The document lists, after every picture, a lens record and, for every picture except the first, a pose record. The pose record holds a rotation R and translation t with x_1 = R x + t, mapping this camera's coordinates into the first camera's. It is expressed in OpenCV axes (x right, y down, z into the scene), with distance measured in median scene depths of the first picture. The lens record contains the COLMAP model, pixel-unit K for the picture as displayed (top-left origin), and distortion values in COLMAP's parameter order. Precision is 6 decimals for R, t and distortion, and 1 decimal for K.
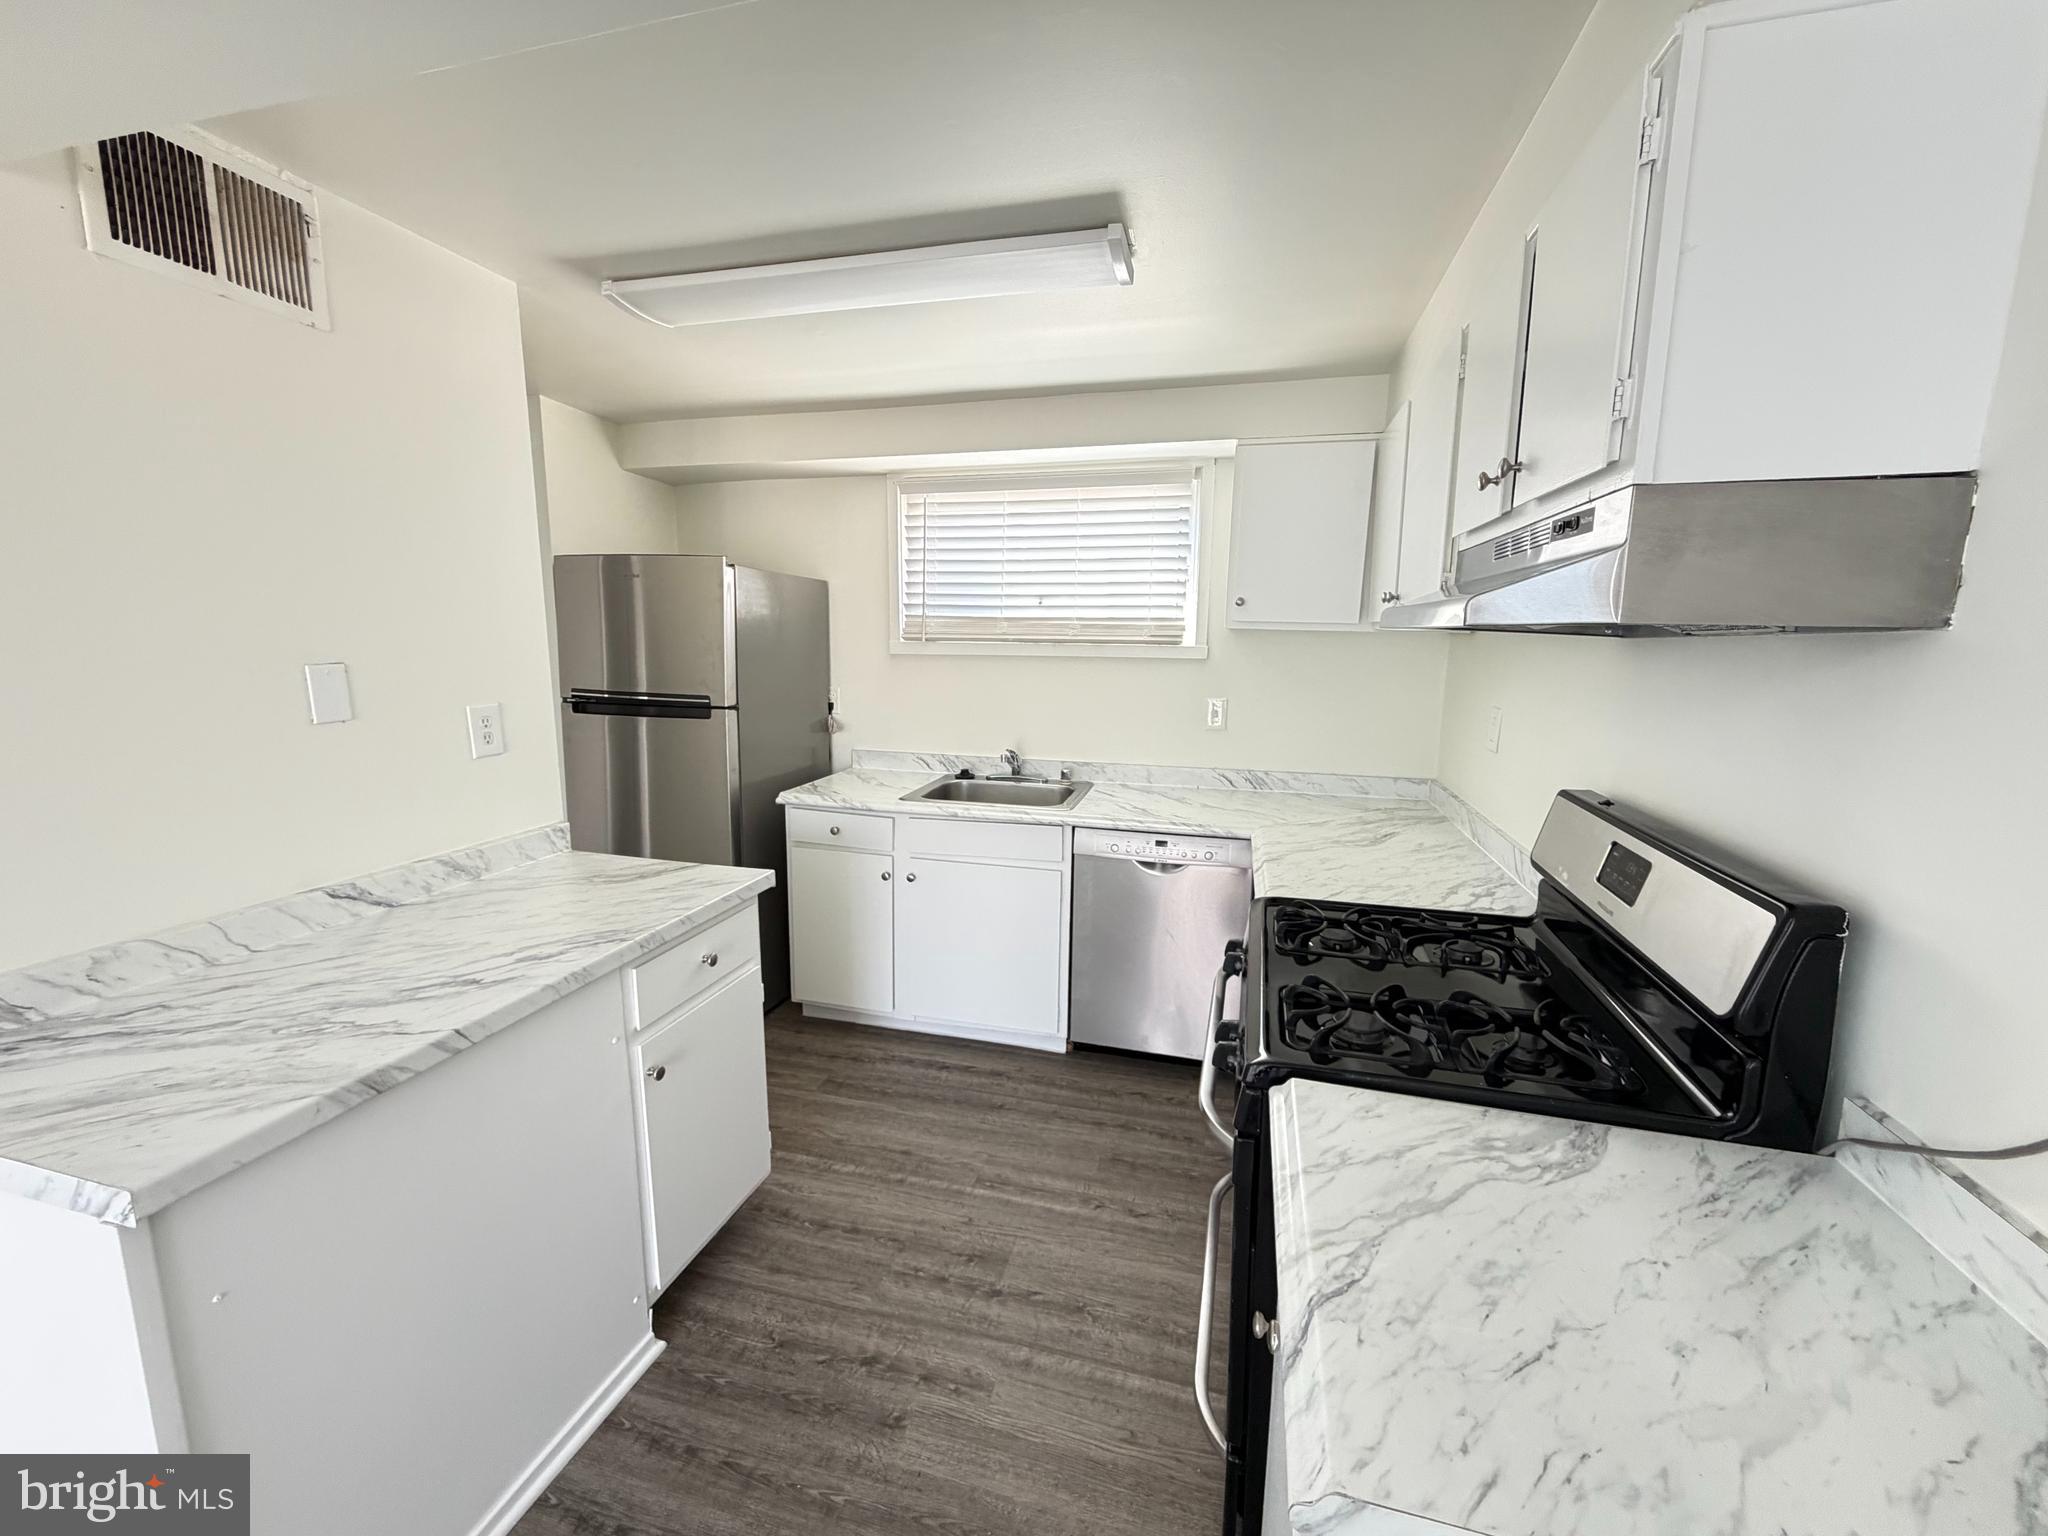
lens RADIAL K [[824.1, 0, 1024.0], [0, 824.1, 768.0], [0, 0, 1]] dist [0.076304, 0.000005]
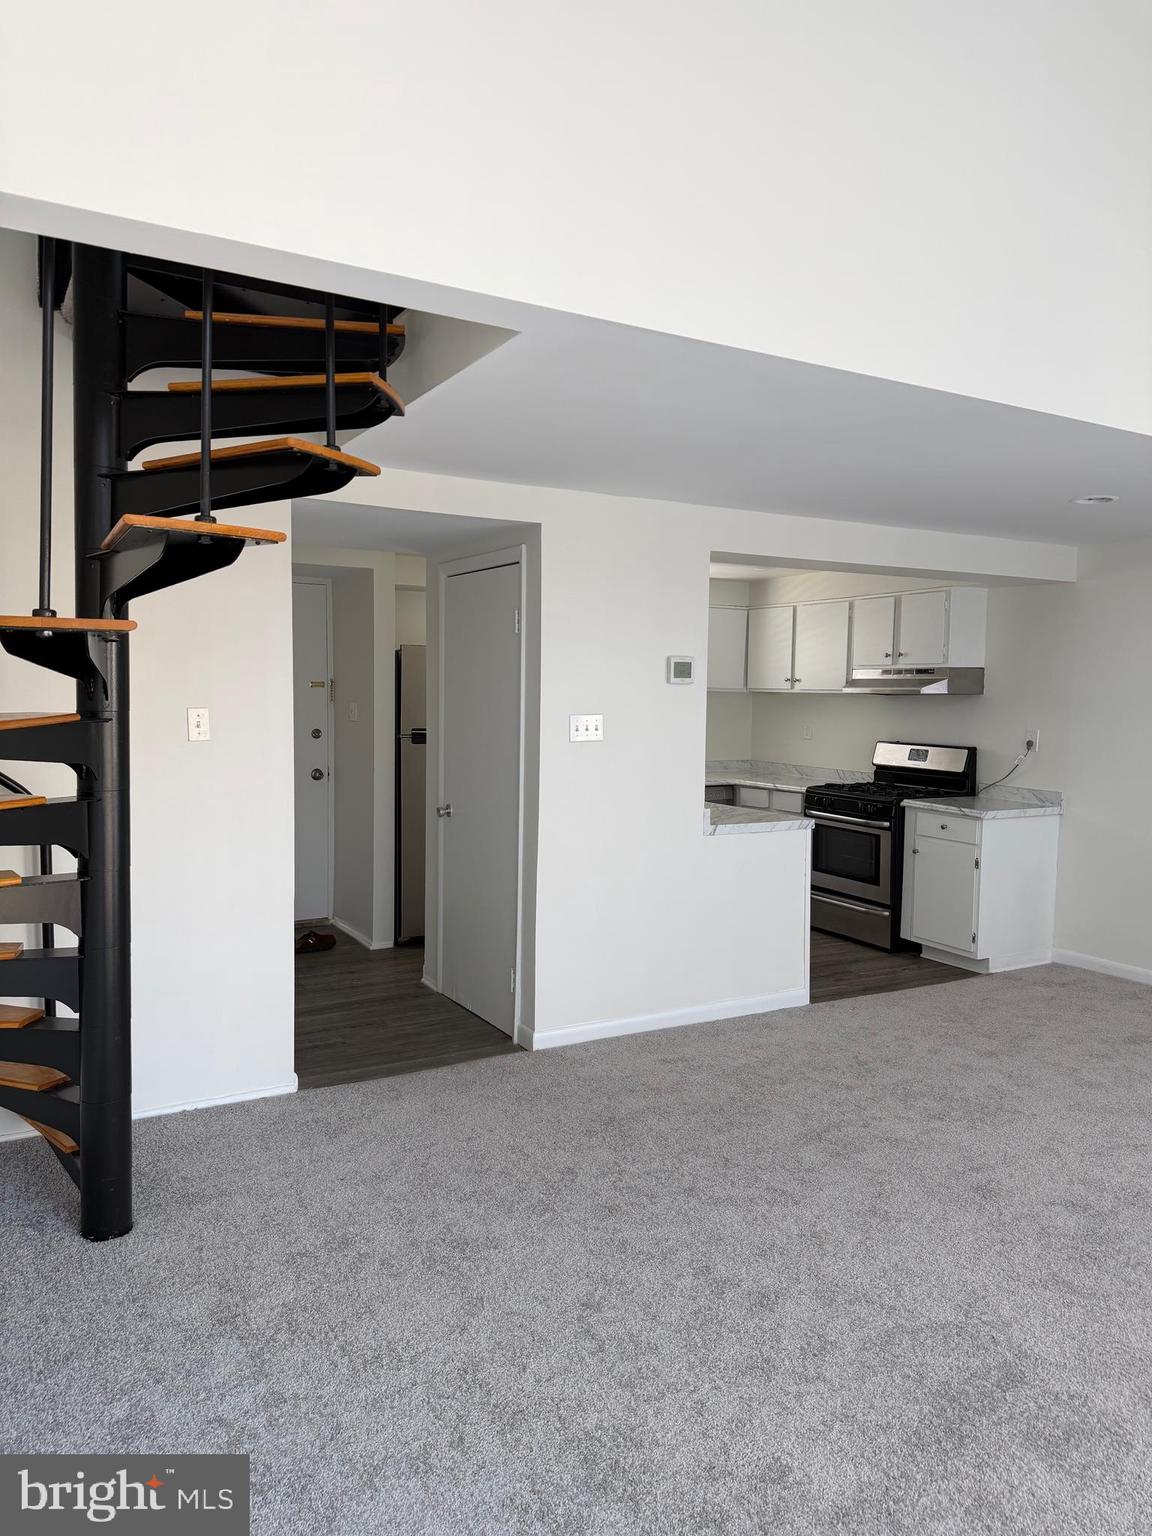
lens RADIAL K [[1088.8, 0, 576.0], [0, 1088.8, 768.0], [0, 0, 1]] dist [0.122517, 0.000058]
pose [[0.707364, -0.050996, 0.705007, -1.834326], [0.103471, 0.994121, -0.031908, 0.081291], [-0.699235, 0.095519, 0.708482, -0.676689]]
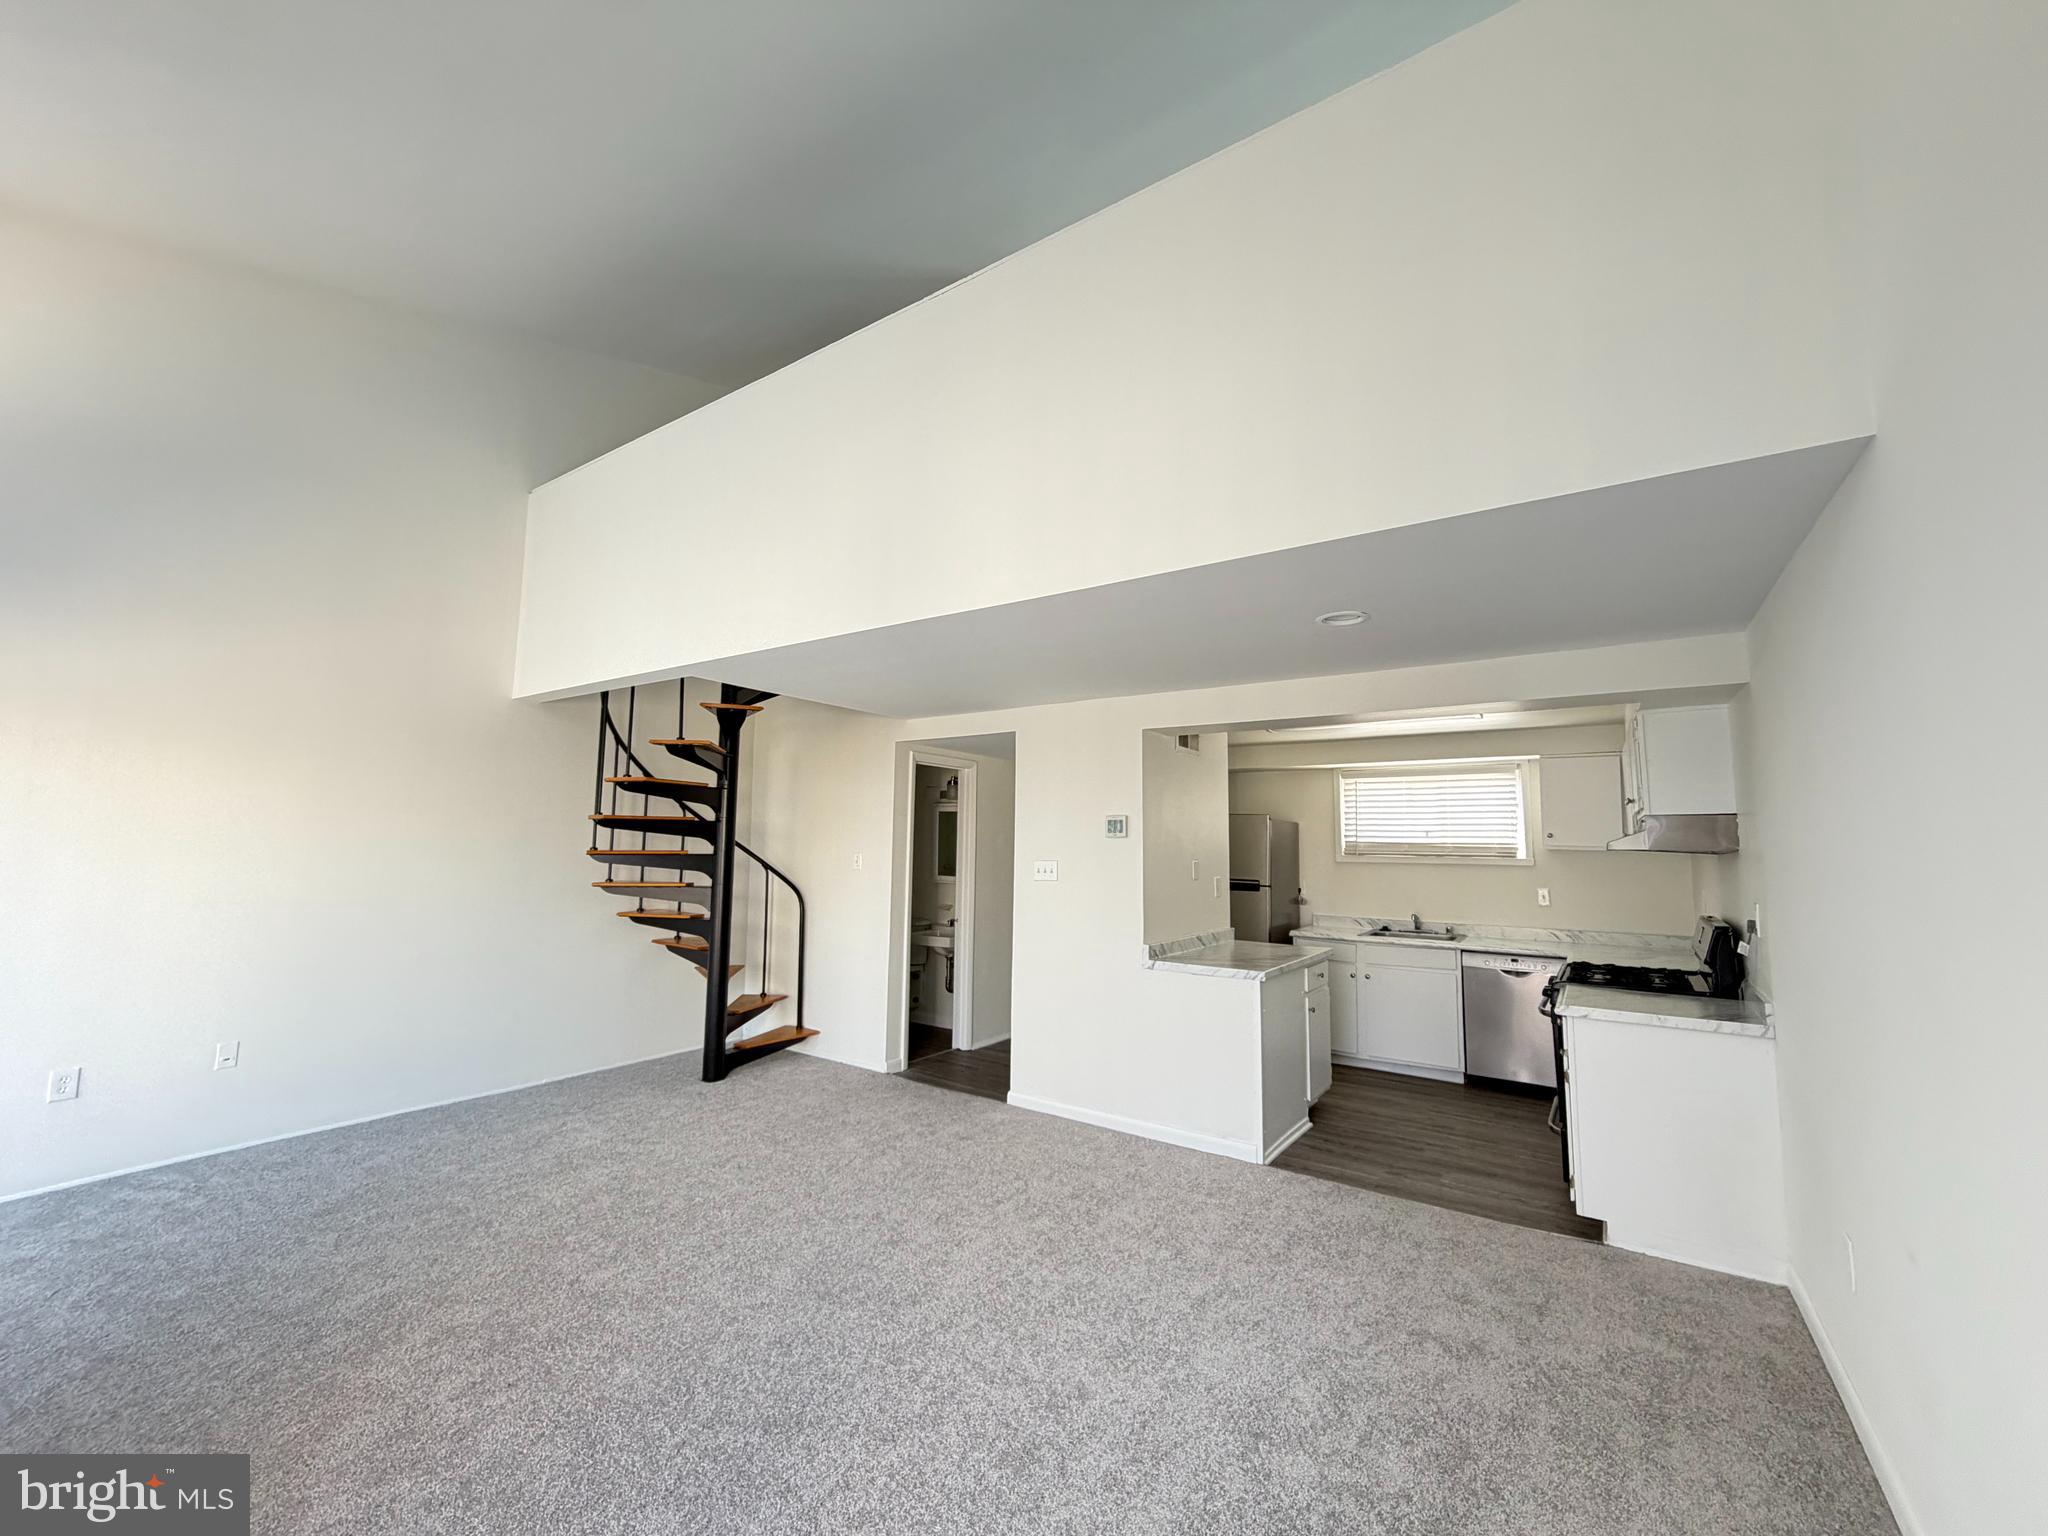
lens RADIAL K [[813.2, 0, 1024.0], [0, 813.2, 768.0], [0, 0, 1]] dist [-0.001550, -0.000098]
pose [[0.939363, -0.028792, -0.341714, -0.223475], [-0.060680, 0.966790, -0.248266, 0.178991], [0.337514, 0.253947, 0.906419, -1.093532]]
